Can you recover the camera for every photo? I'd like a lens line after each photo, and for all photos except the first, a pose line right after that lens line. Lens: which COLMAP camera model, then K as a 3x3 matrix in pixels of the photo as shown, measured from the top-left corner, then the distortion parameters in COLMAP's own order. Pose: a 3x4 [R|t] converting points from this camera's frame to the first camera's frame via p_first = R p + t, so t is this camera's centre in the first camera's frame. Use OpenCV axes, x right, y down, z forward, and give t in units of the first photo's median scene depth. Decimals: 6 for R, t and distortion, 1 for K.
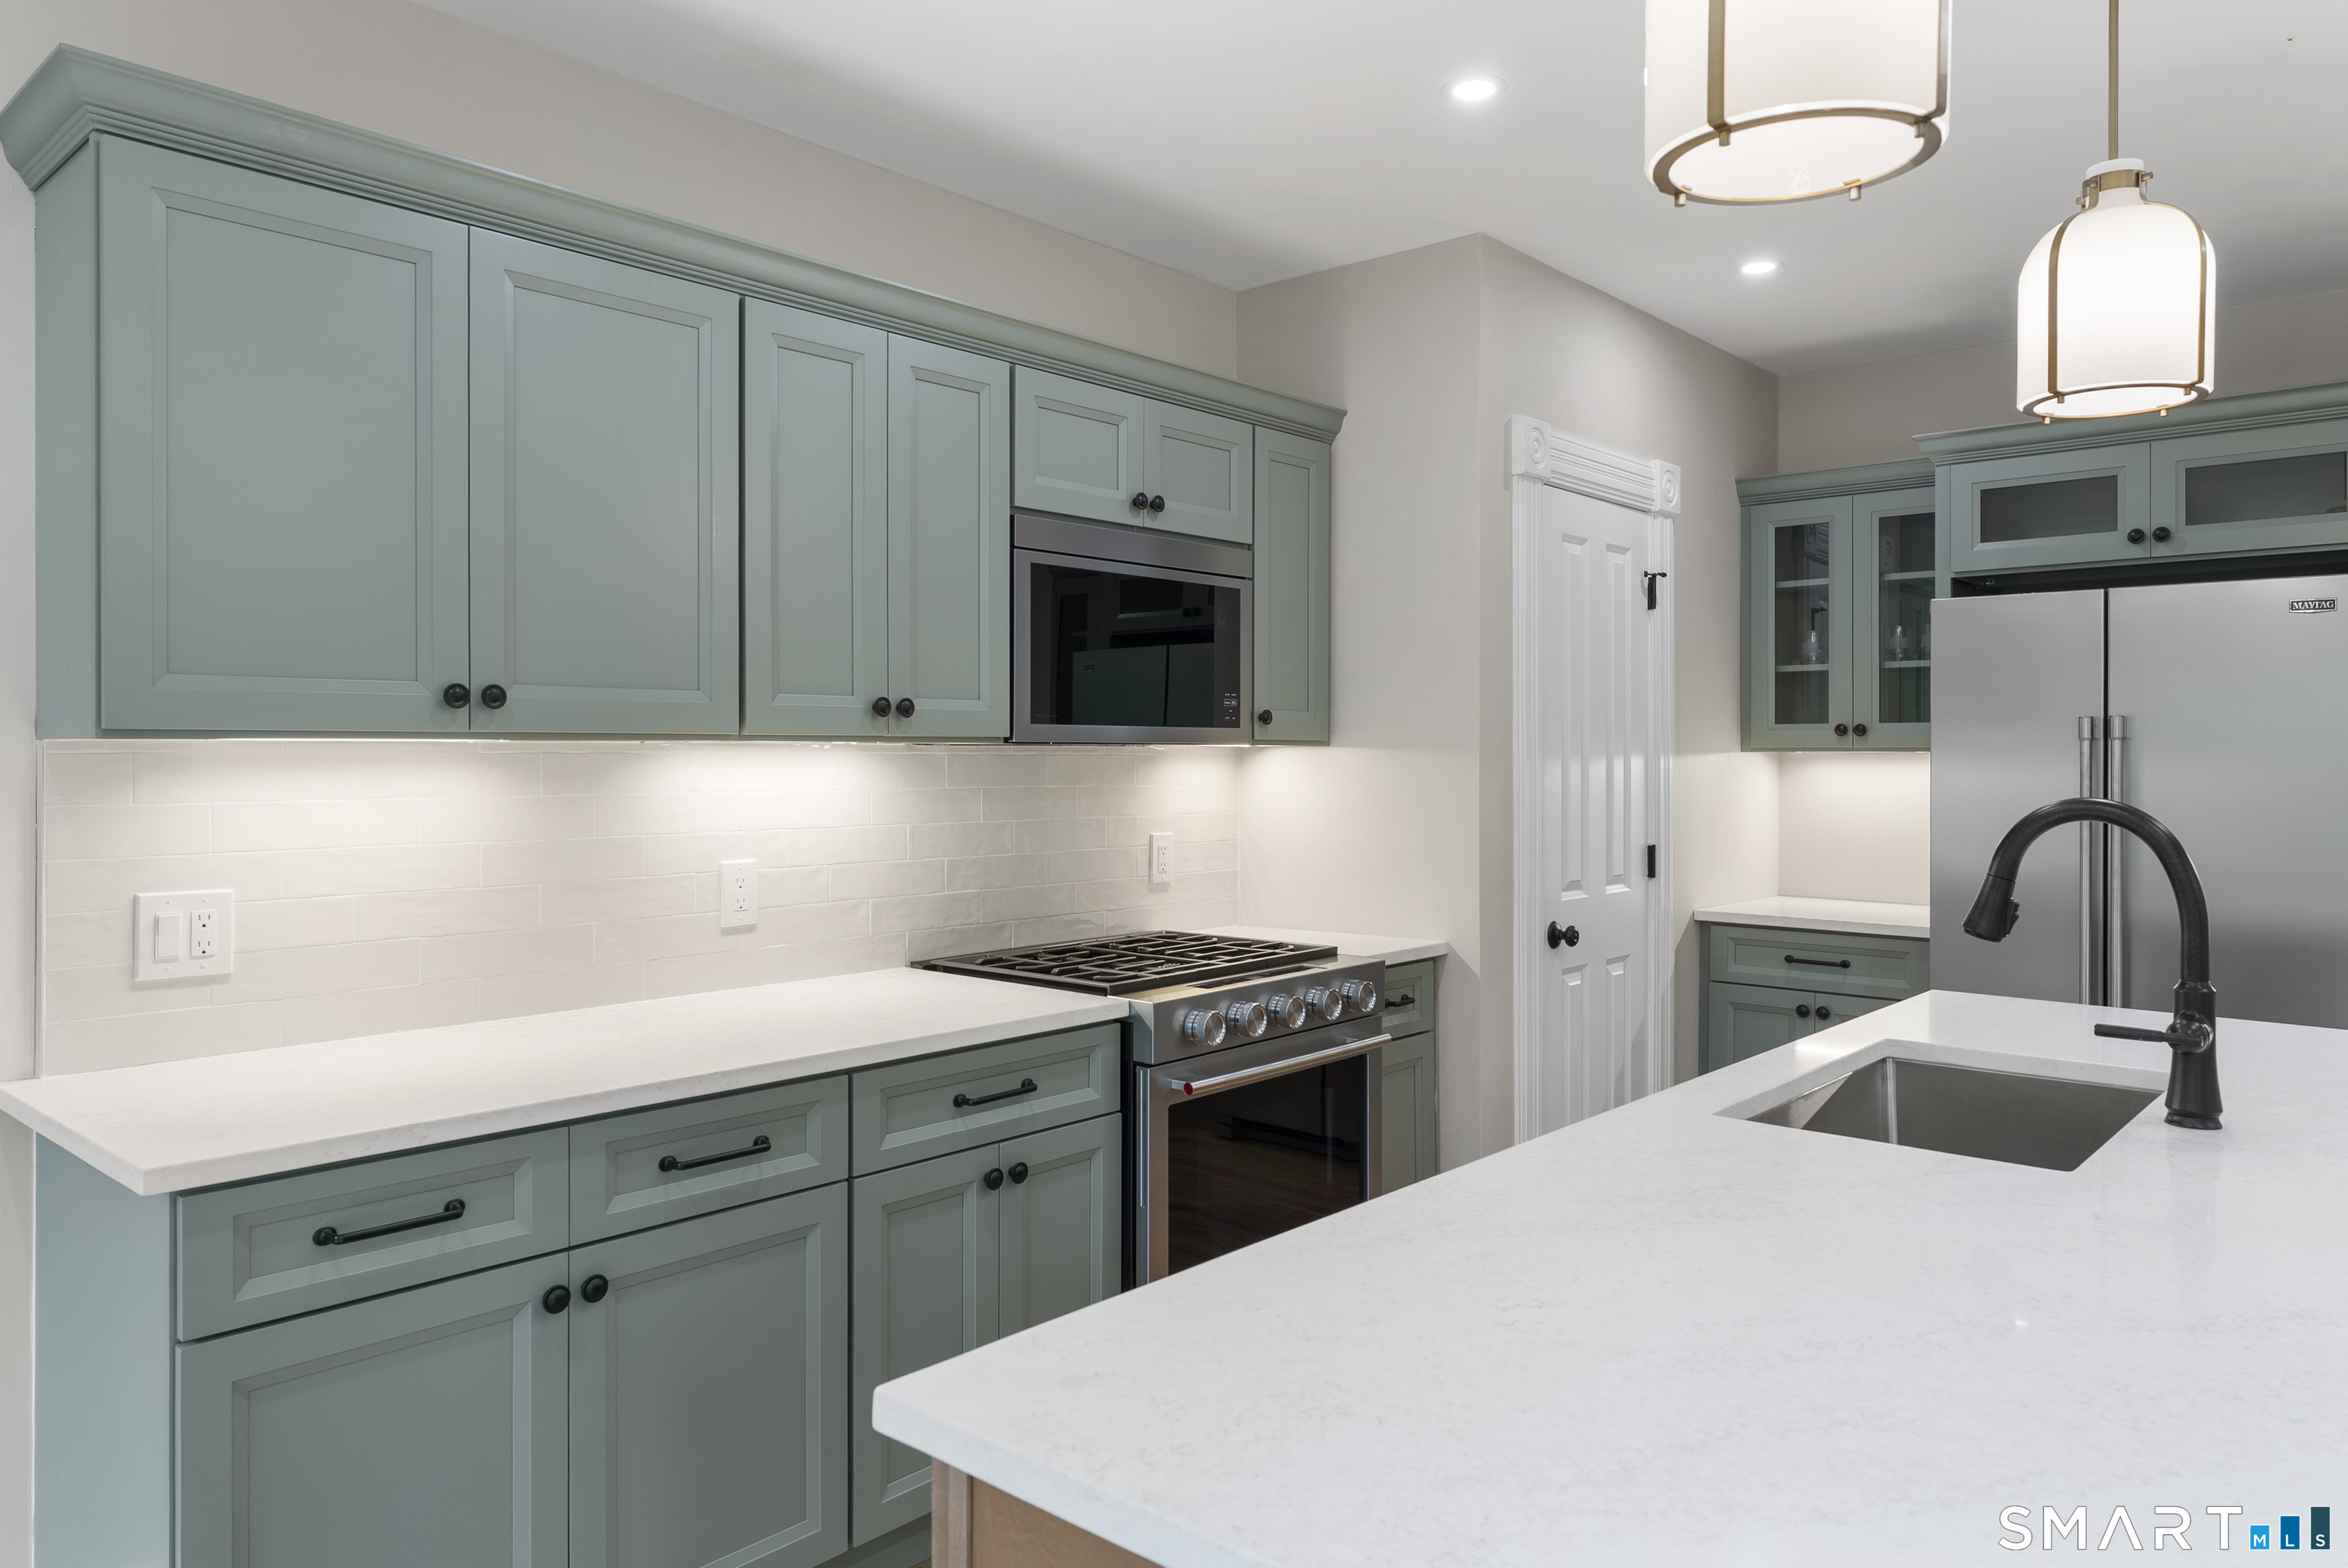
lens RADIAL K [[1554.7, 0, 1177.4], [0, 1554.7, 754.5], [0, 0, 1]] dist [-0.000031, 0.000303]
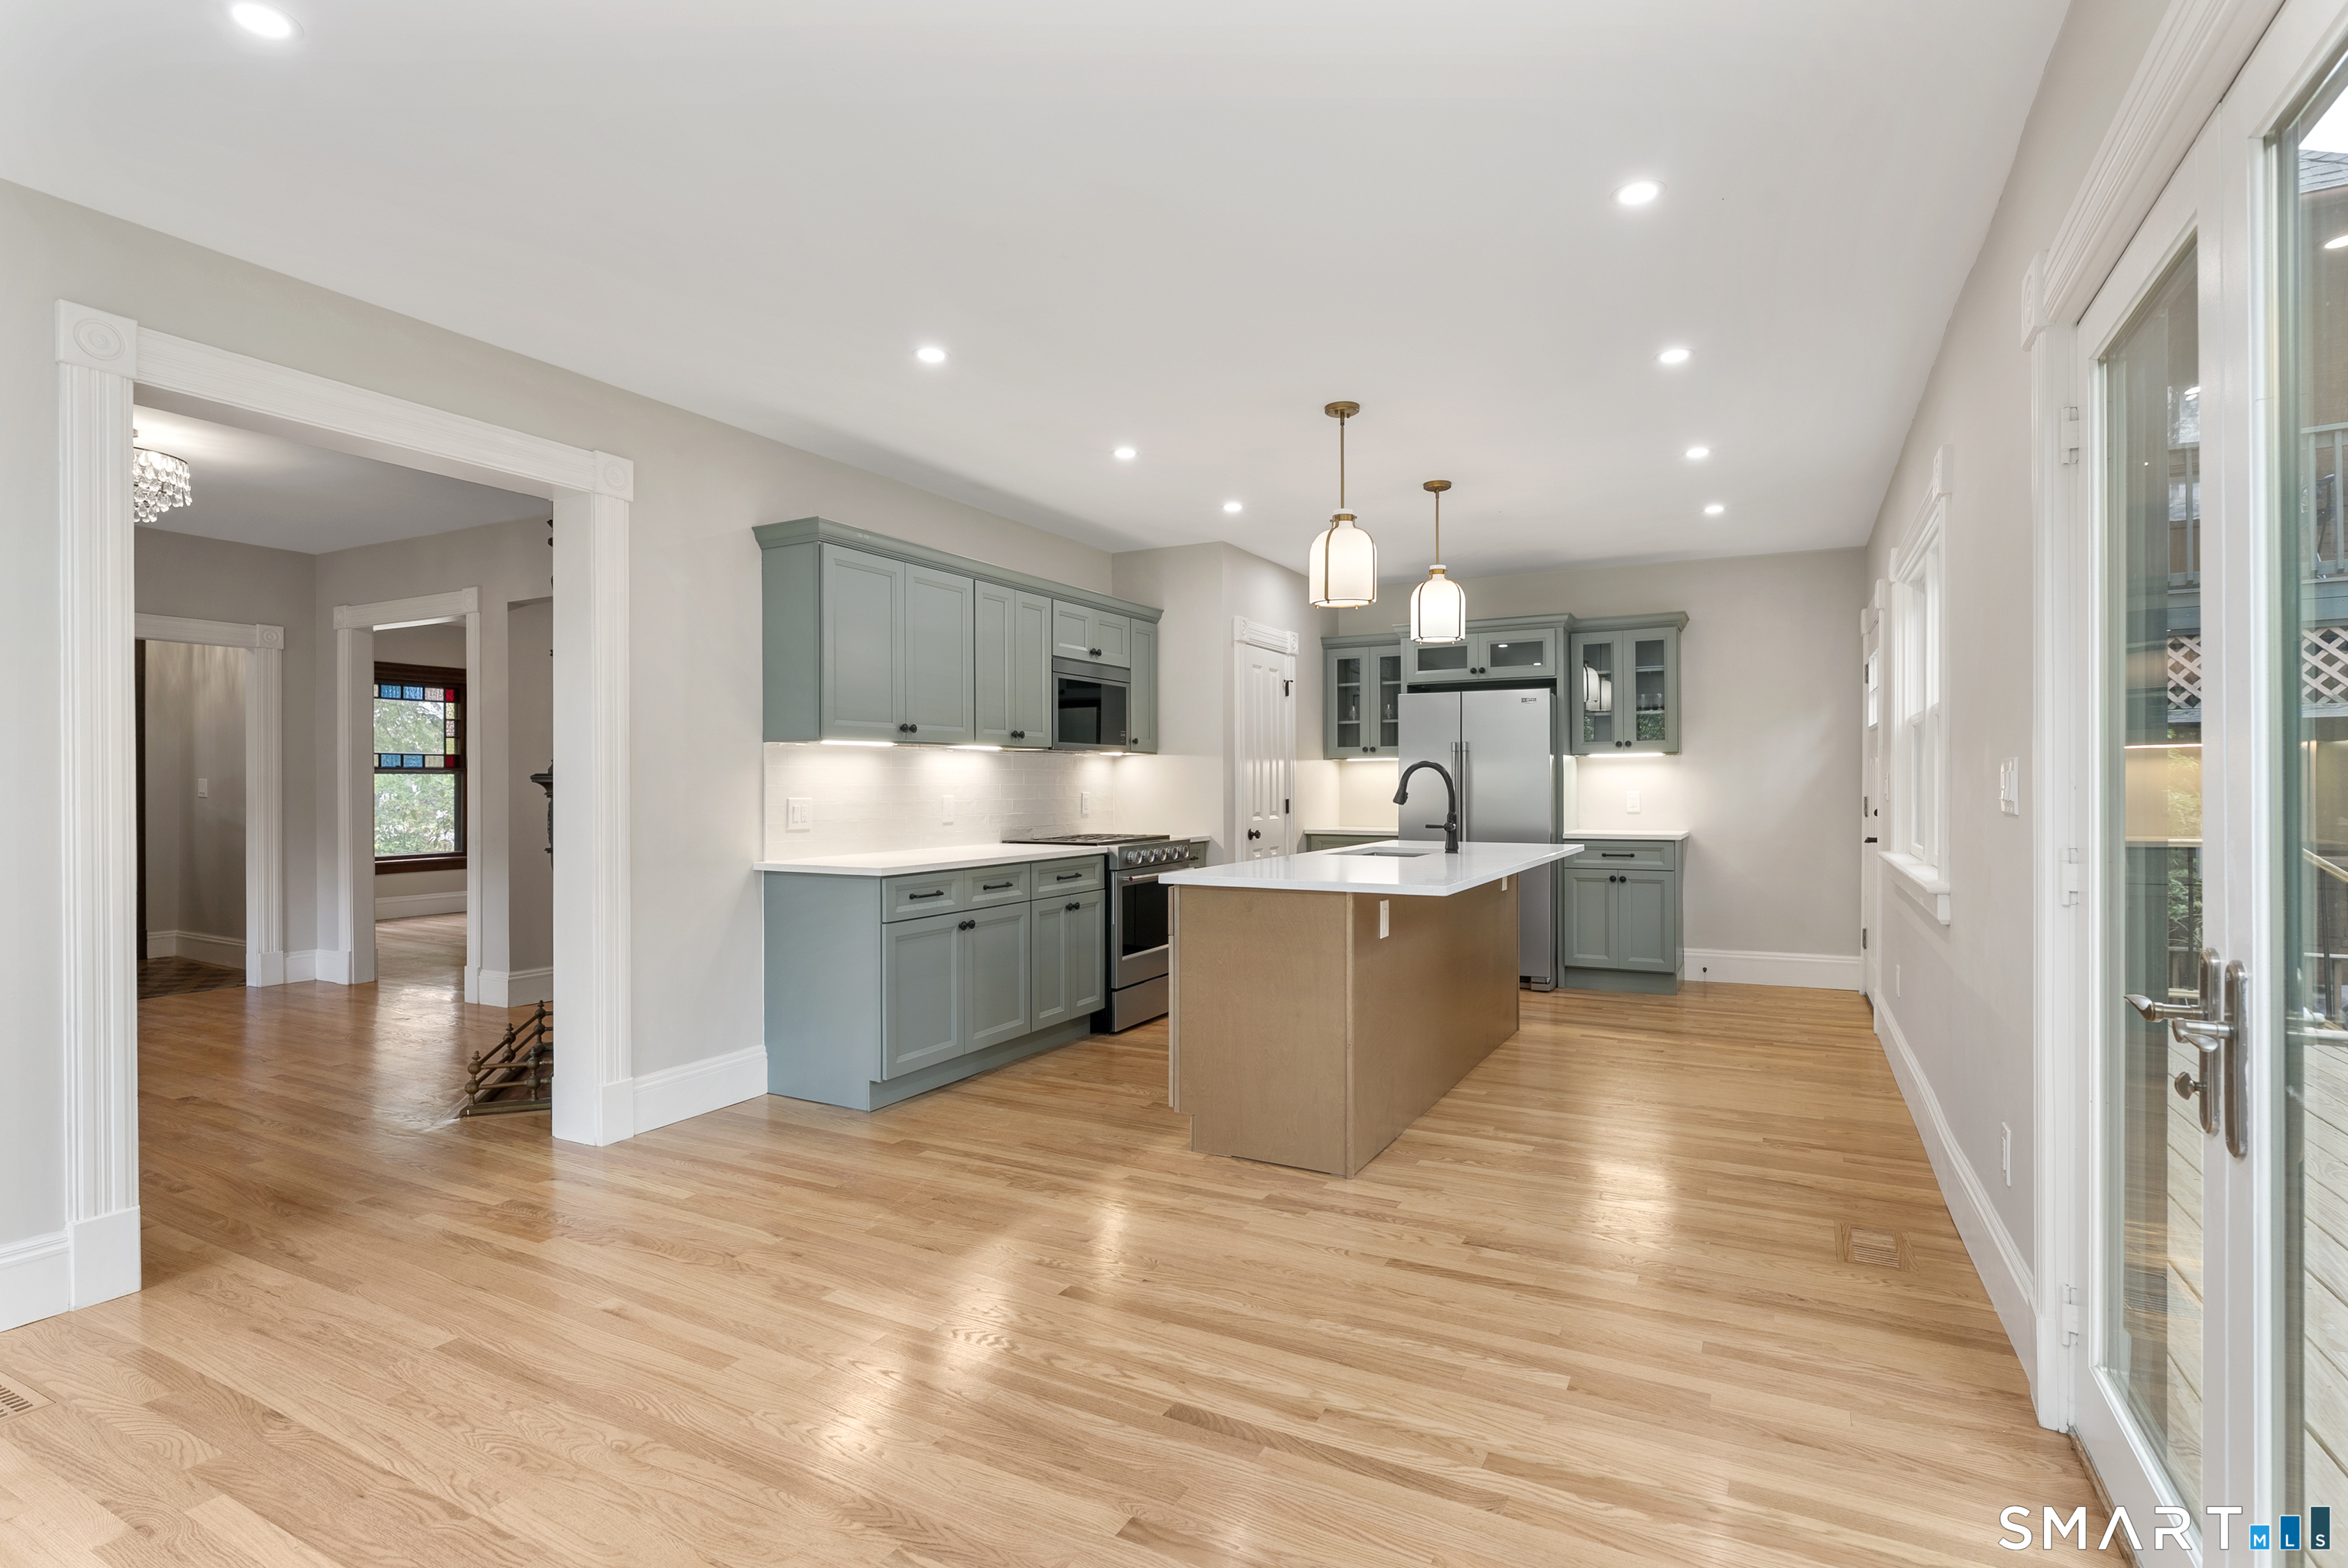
lens RADIAL K [[1143.1, 0, 1174.0], [0, 1143.1, 784.0], [0, 0, 1]] dist [0.000747, 0.000297]
pose [[0.974408, -0.004316, 0.224745, -0.278151], [0.004274, 0.999991, 0.000676, 0.040237], [-0.224745, 0.000302, 0.974417, -0.711515]]
